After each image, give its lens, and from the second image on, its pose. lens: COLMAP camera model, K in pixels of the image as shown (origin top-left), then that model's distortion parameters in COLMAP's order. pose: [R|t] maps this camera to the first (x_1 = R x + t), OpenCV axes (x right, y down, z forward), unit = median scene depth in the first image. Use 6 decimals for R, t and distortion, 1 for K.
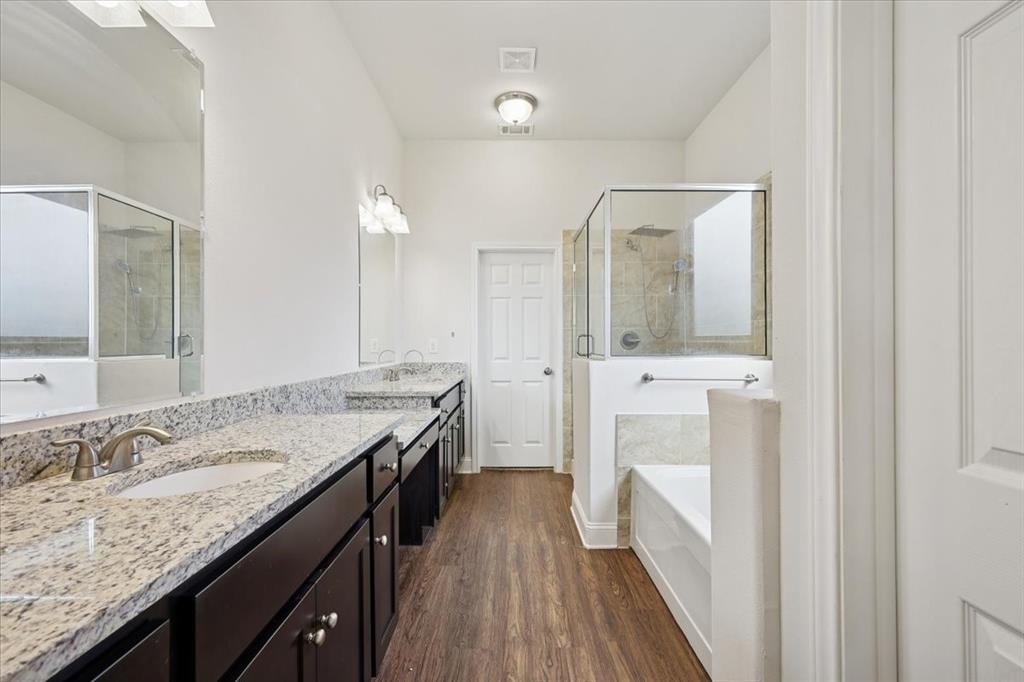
lens RADIAL K [[446.9, 0, 507.5], [0, 446.9, 338.9], [0, 0, 1]] dist [0.002218, 0.000307]
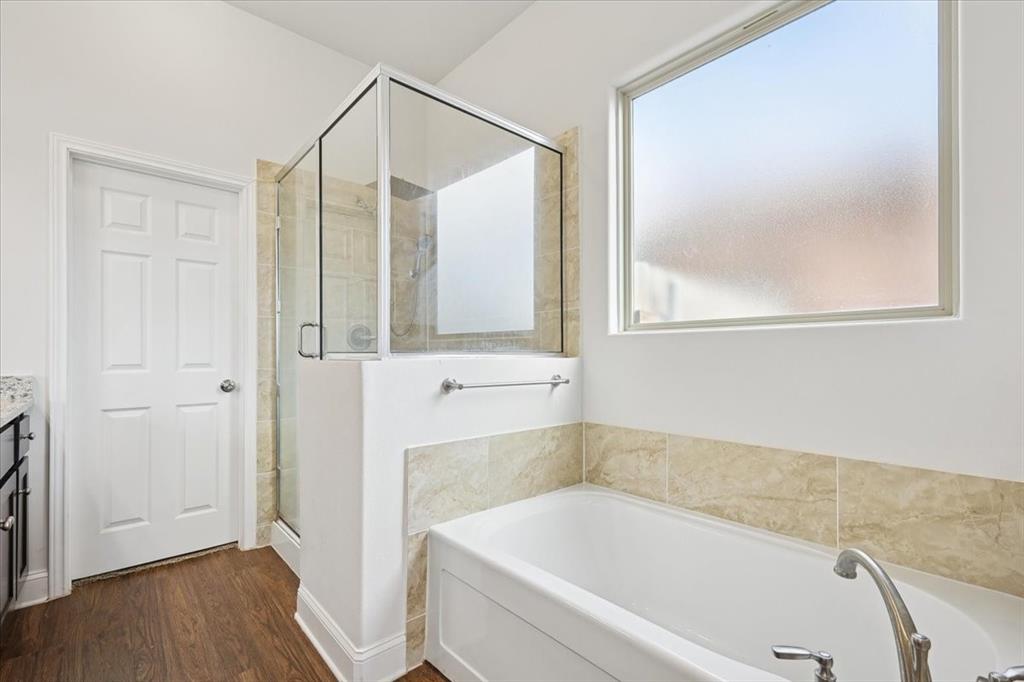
lens RADIAL K [[459.8, 0, 509.4], [0, 459.8, 351.6], [0, 0, 1]] dist [0.003271, 0.000674]
pose [[0.747757, 0.004457, 0.663957, -0.059178], [-0.006017, 0.999982, 0.000063, 0.036070], [-0.663945, -0.004042, 0.747771, 0.426756]]
